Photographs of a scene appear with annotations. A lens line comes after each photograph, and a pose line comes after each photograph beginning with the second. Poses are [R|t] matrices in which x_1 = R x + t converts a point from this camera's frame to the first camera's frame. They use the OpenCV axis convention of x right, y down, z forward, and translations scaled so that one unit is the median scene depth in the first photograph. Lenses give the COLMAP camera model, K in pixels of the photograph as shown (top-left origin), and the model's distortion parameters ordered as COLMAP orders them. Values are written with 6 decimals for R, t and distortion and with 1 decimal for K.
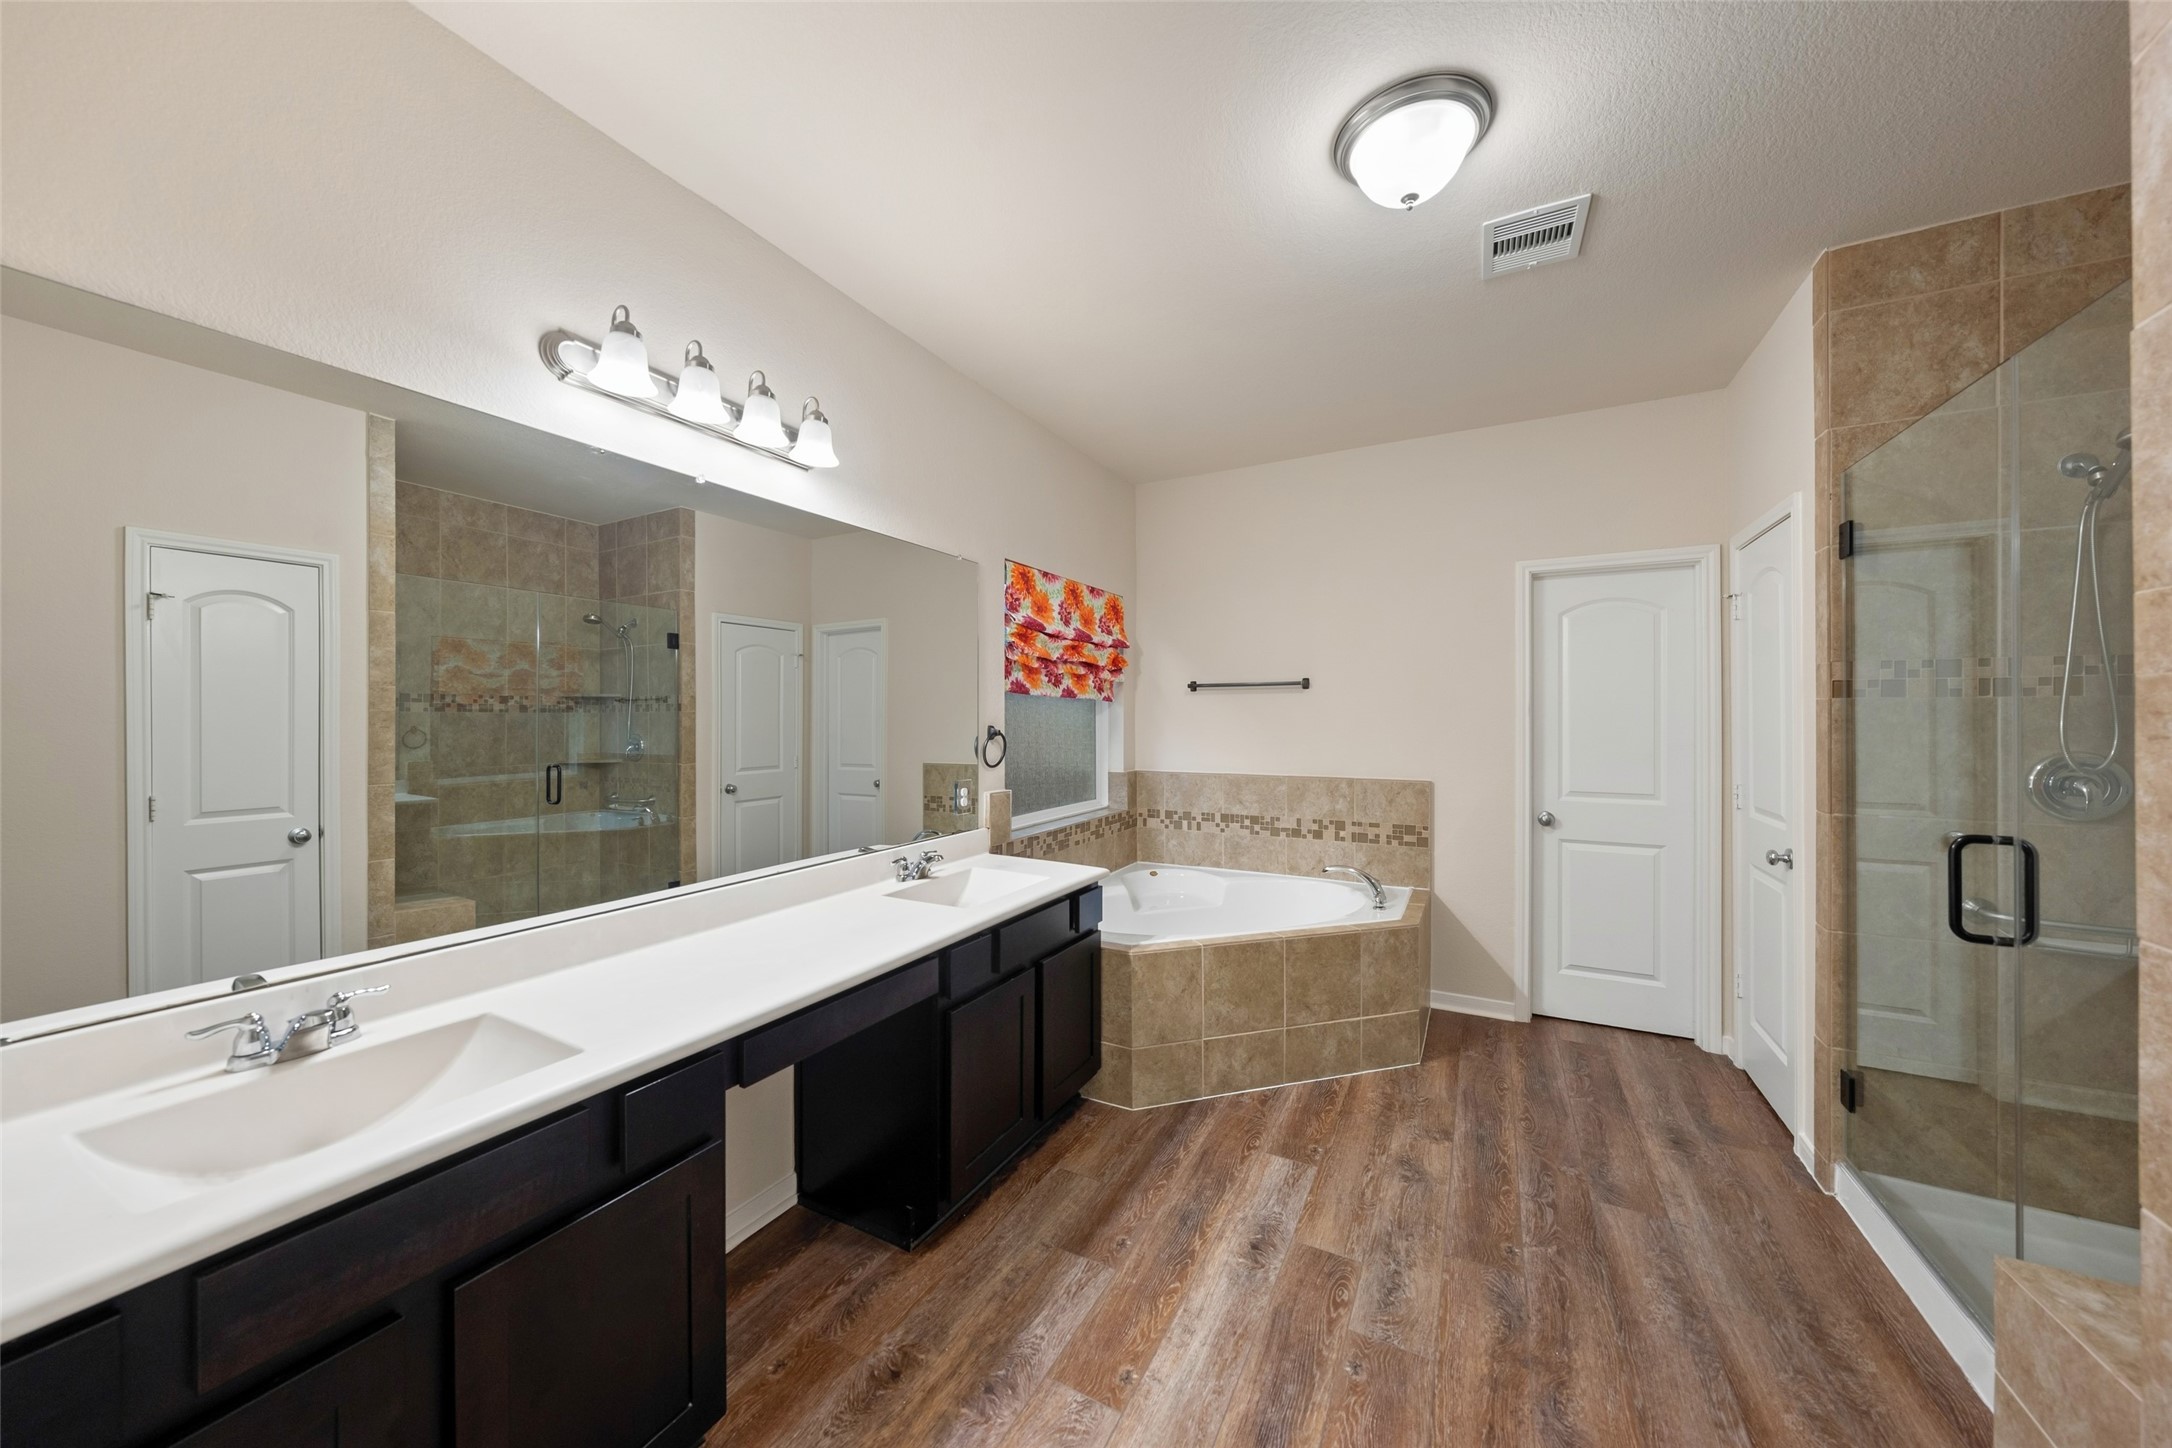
lens RADIAL K [[740.0, 0, 1077.1], [0, 740.0, 716.3], [0, 0, 1]] dist [0.000393, 0.000056]
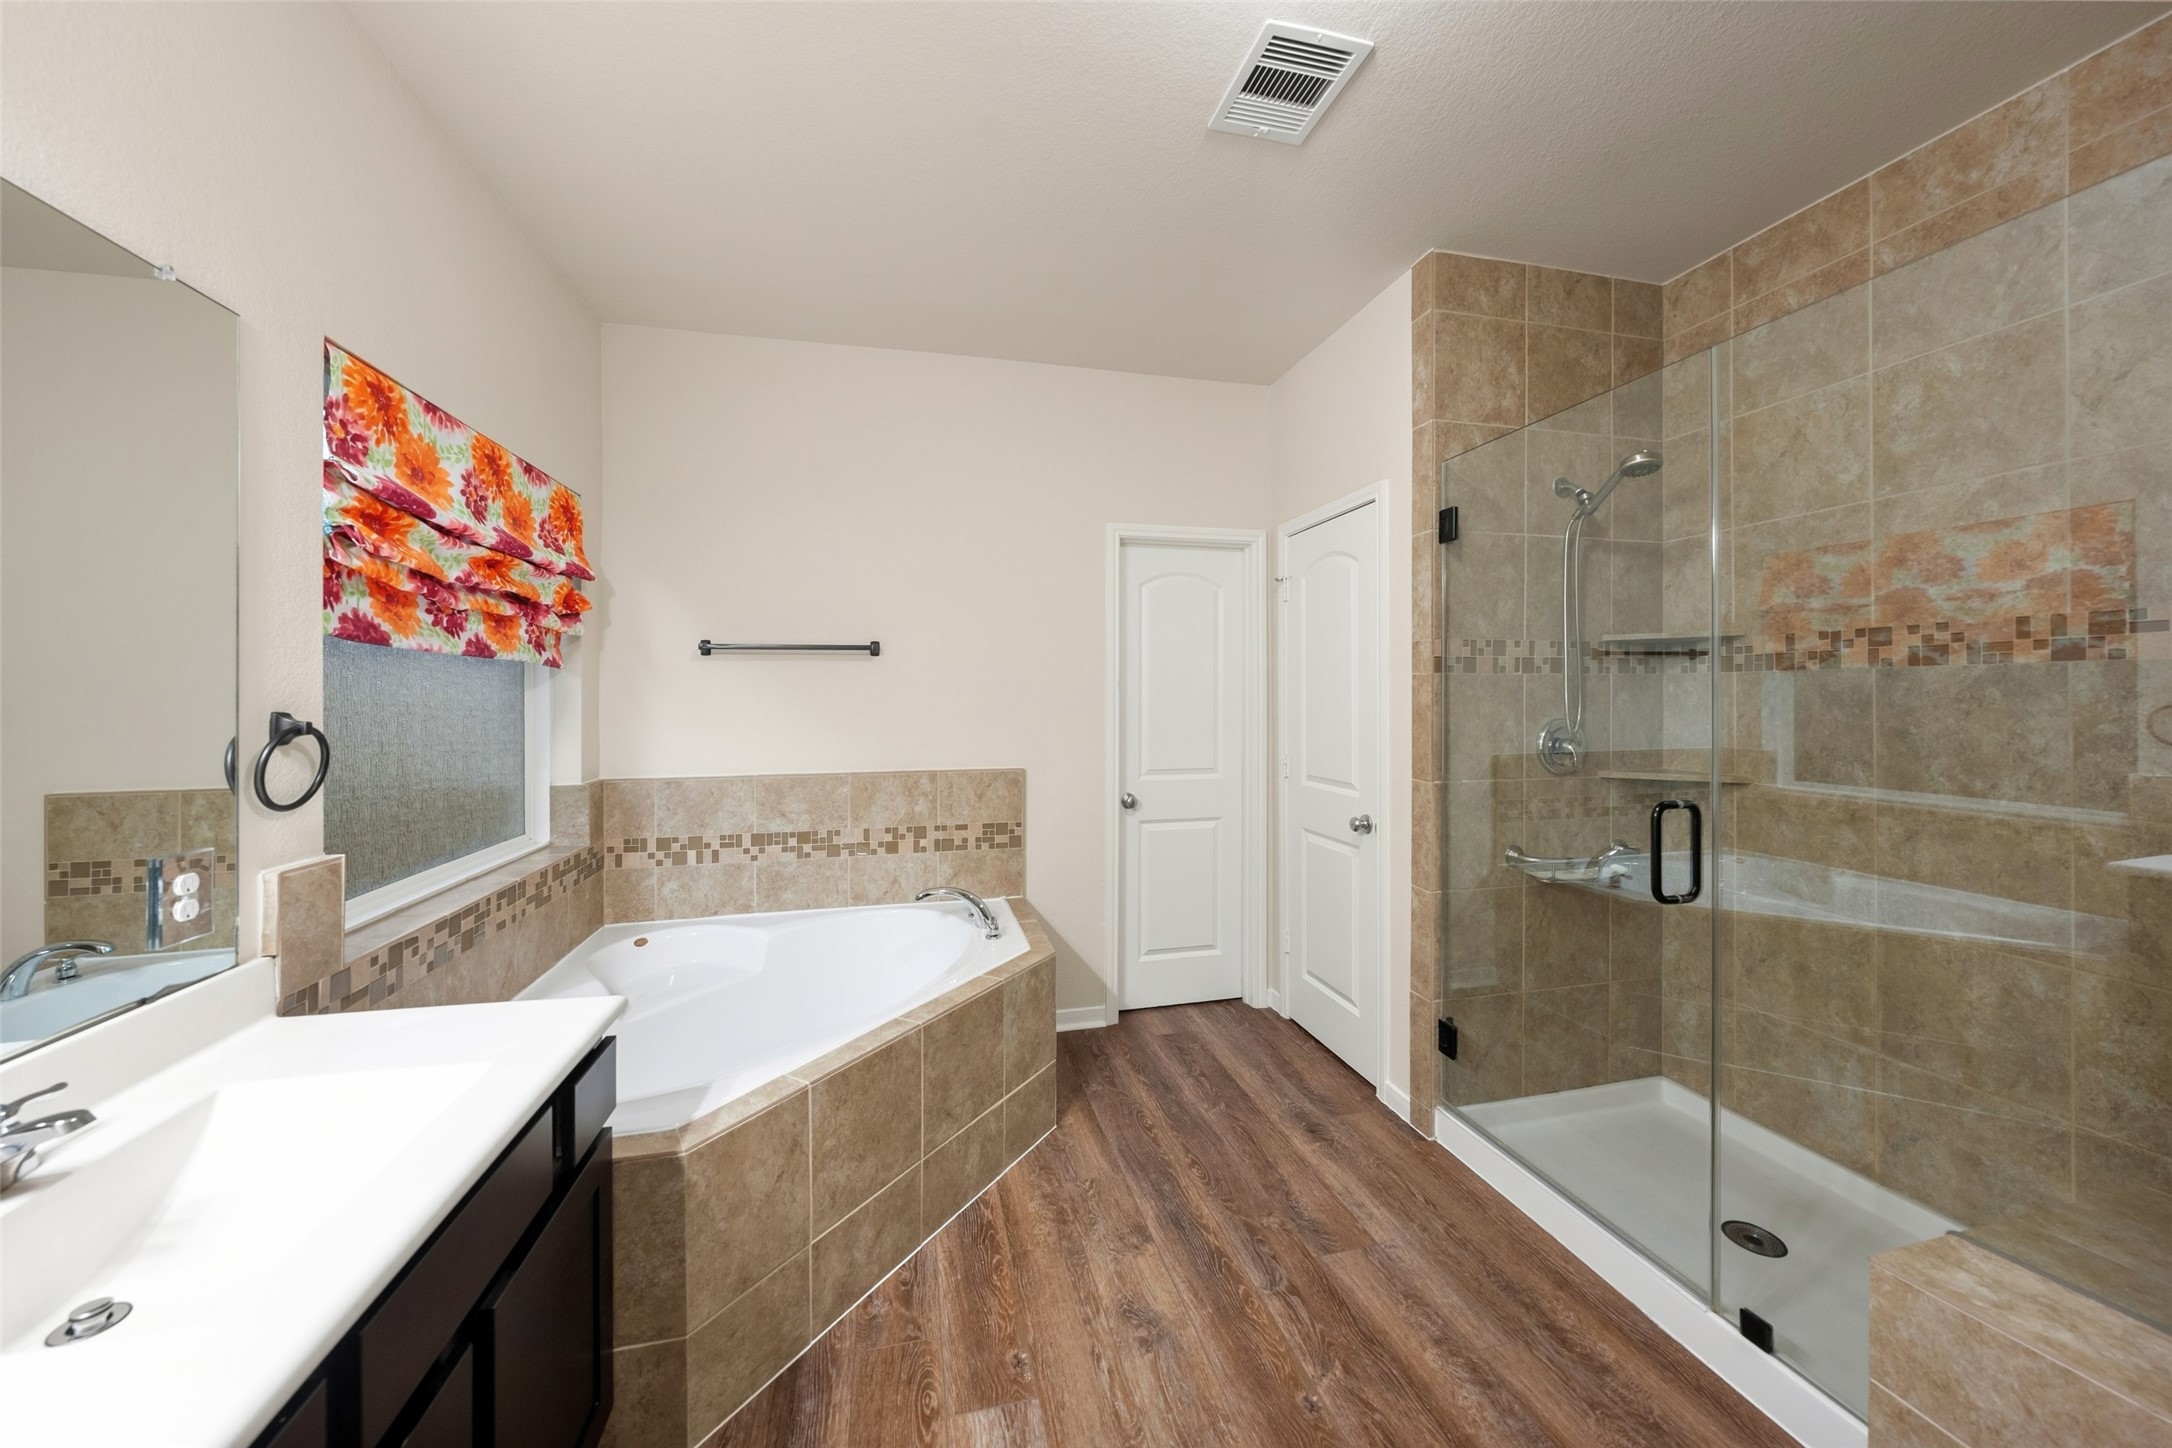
lens RADIAL K [[760.3, 0, 1080.3], [0, 760.3, 692.3], [0, 0, 1]] dist [-0.002539, -0.000215]
pose [[0.750033, -0.000221, 0.661401, -0.056119], [0.002139, 0.999996, -0.002093, 0.002907], [-0.661397, 0.002985, 0.750030, 0.346218]]
